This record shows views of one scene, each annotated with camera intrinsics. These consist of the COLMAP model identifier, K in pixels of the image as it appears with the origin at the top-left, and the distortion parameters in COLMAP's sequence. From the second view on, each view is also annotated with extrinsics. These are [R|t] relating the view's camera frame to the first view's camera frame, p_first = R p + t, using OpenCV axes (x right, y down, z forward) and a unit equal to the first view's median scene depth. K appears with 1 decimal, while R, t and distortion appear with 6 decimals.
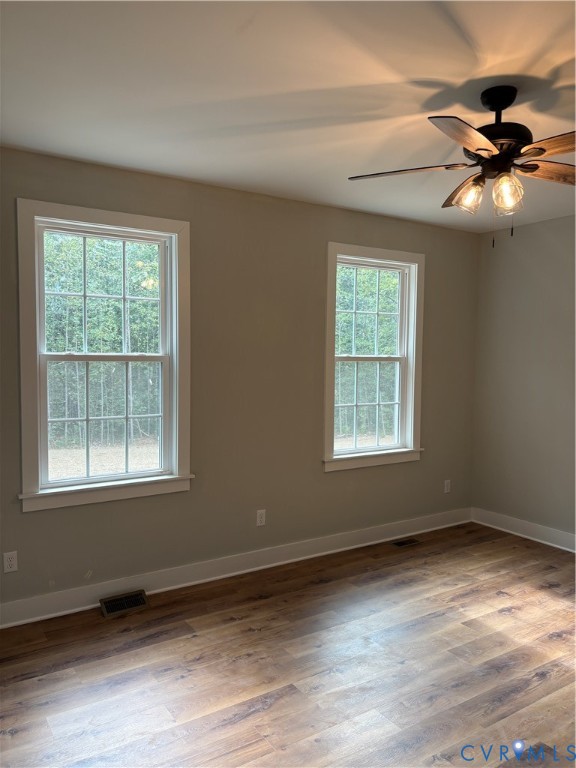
lens RADIAL K [[579.4, 0, 284.8], [0, 579.4, 409.9], [0, 0, 1]] dist [0.033388, -0.030019]
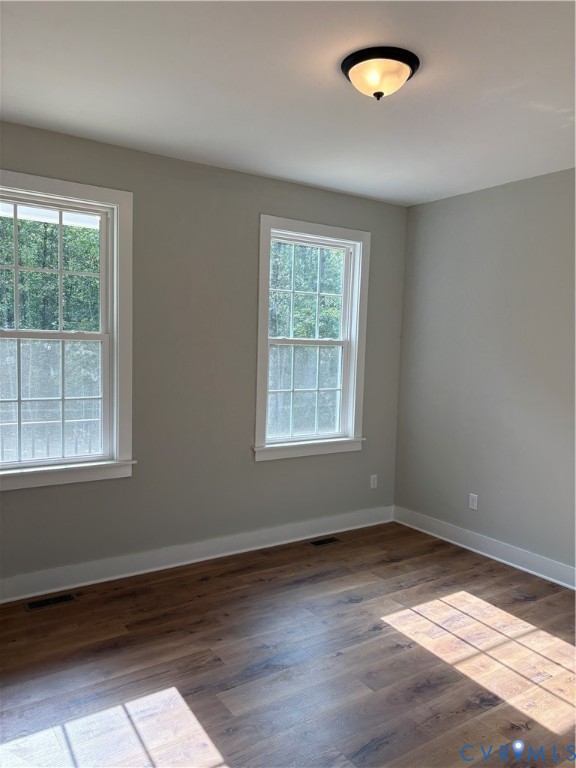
lens RADIAL K [[579.4, 0, 291.8], [0, 579.4, 389.4], [0, 0, 1]] dist [0.033388, -0.030019]
pose [[0.999380, 0.019683, 0.029176, 0.090959], [-0.019542, 0.999796, -0.005099, -0.005445], [-0.029270, 0.004526, 0.999561, 0.061777]]
